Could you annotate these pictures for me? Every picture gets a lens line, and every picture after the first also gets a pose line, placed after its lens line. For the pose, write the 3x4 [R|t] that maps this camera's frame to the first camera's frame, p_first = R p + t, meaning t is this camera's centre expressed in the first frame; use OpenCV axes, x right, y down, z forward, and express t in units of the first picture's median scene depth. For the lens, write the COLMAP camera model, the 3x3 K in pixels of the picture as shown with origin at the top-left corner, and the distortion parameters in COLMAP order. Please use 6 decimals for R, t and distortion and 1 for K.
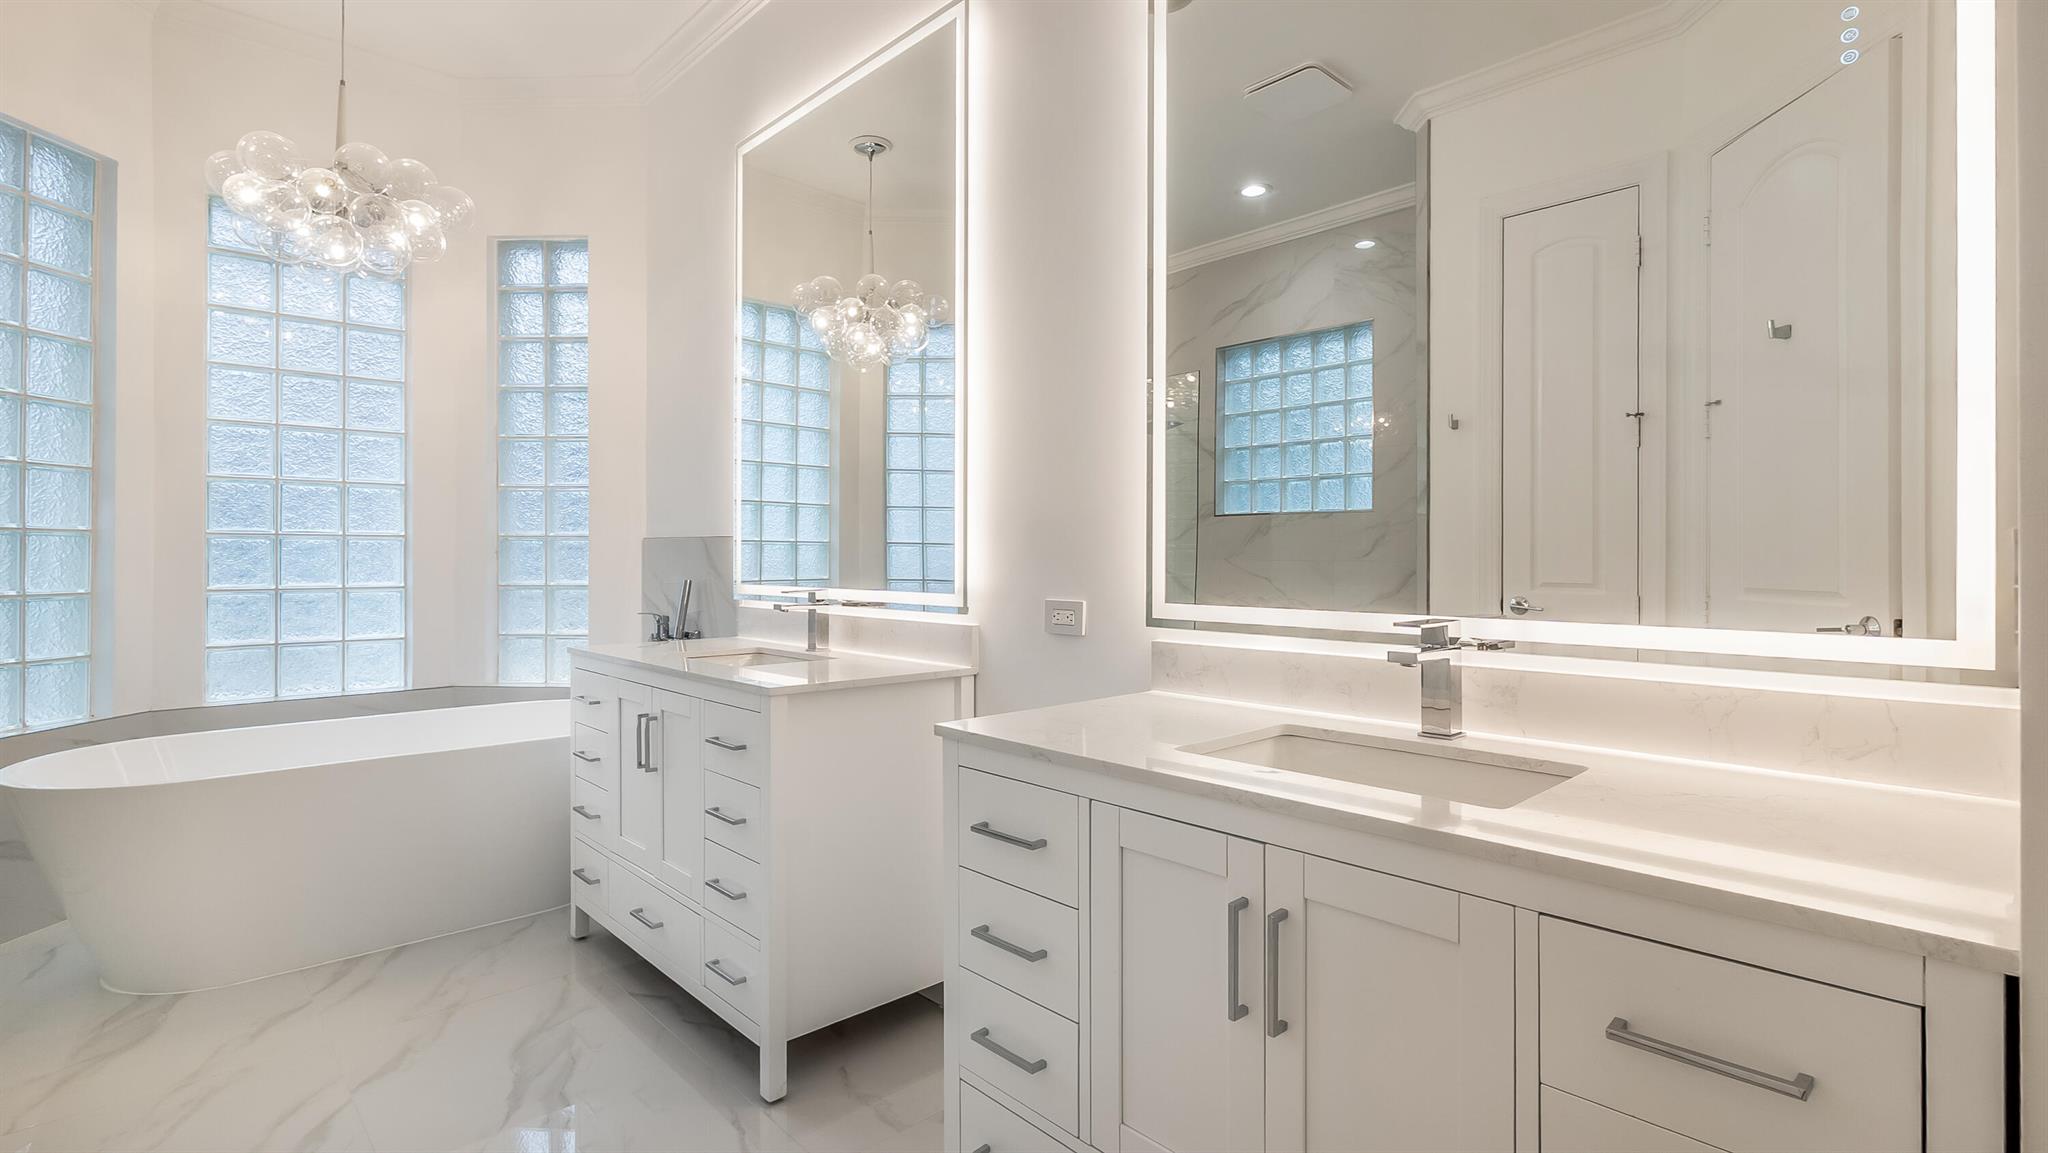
lens RADIAL K [[965.3, 0, 1026.1], [0, 965.3, 558.6], [0, 0, 1]] dist [-0.007671, 0.000649]
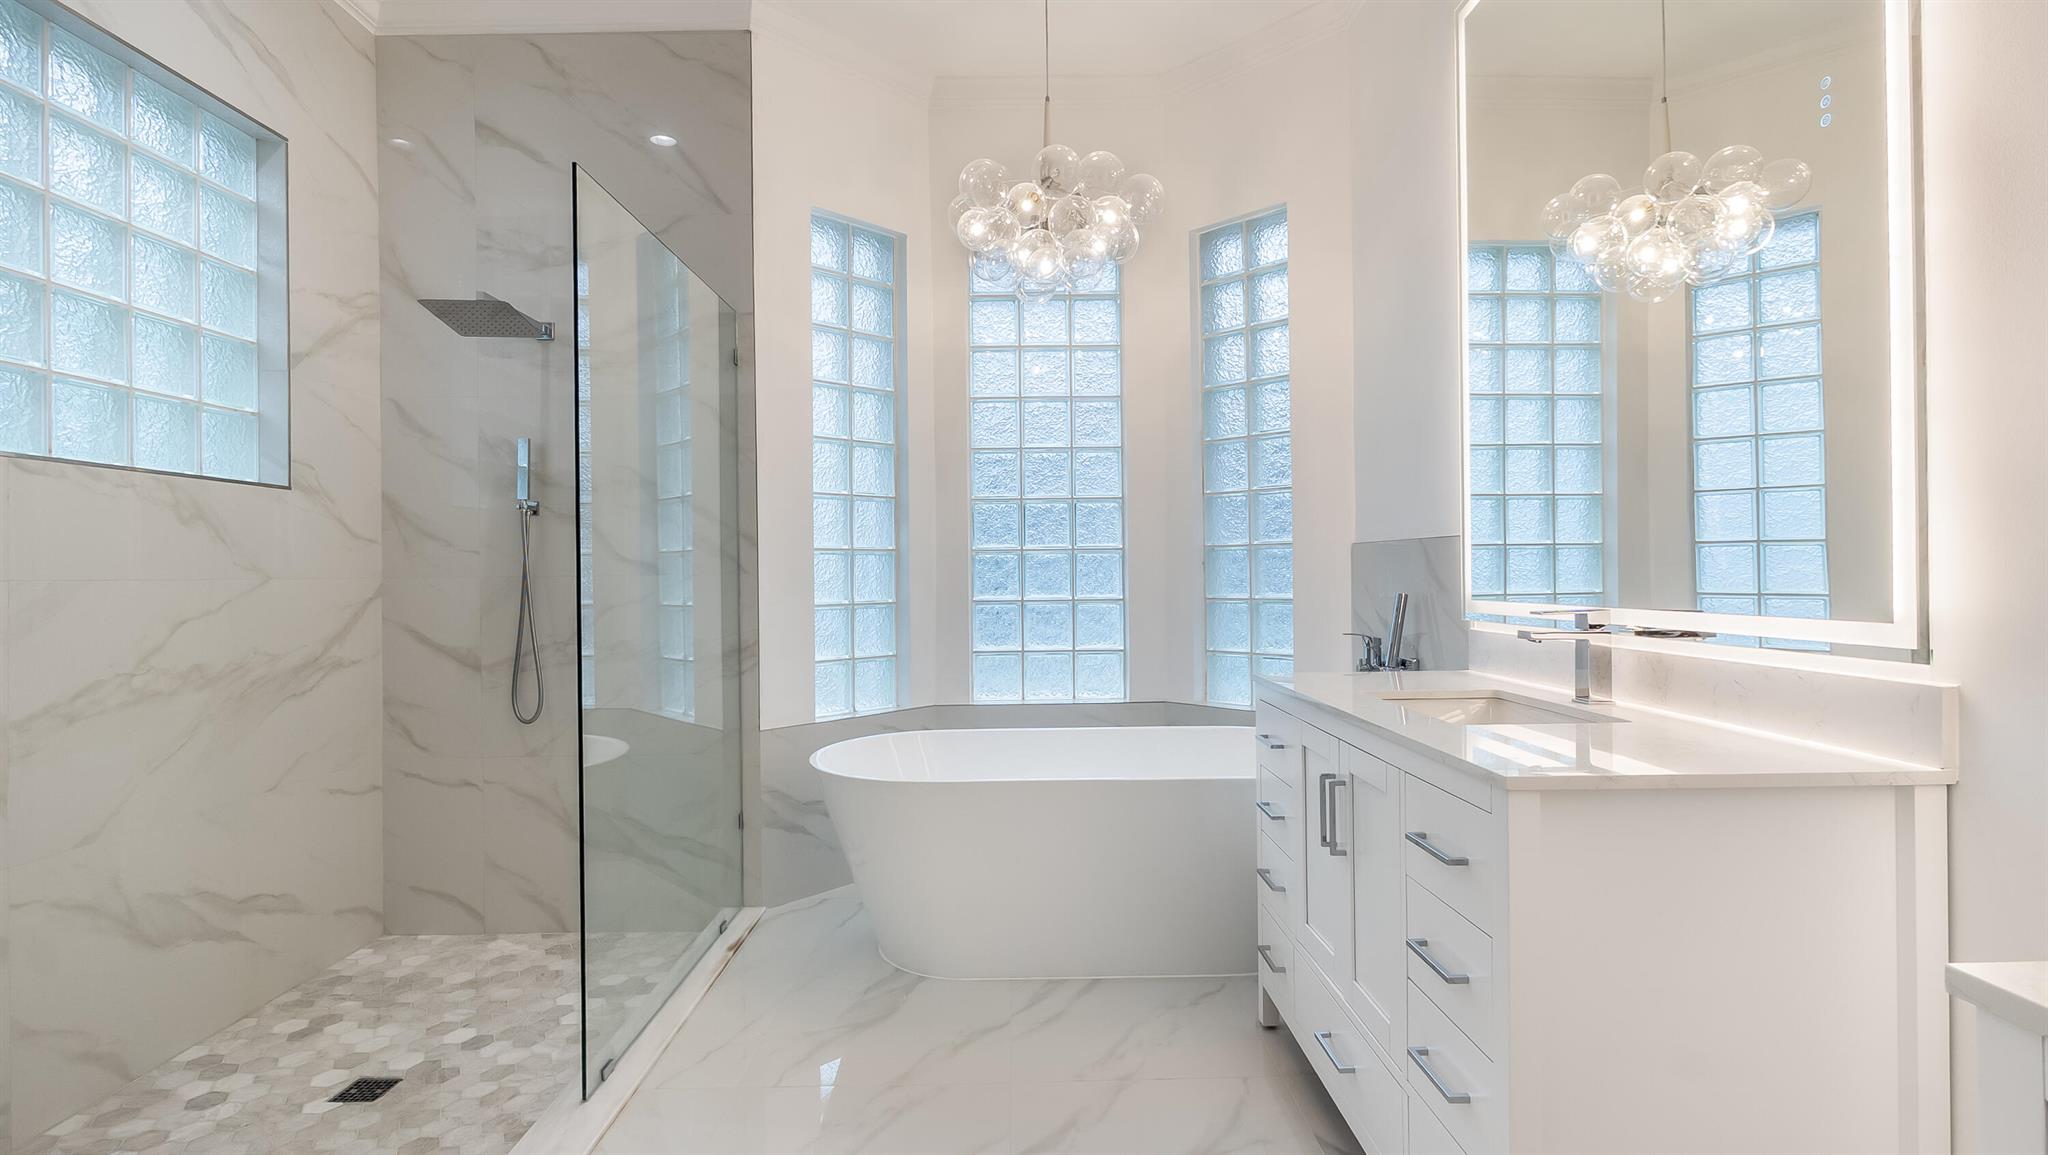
lens RADIAL K [[960.4, 0, 1027.5], [0, 960.4, 570.8], [0, 0, 1]] dist [-0.008227, 0.001676]
pose [[0.740385, -0.011343, -0.672088, -0.051058], [0.010011, 0.999933, -0.005847, 0.005000], [0.672109, -0.002400, 0.740448, 0.216023]]
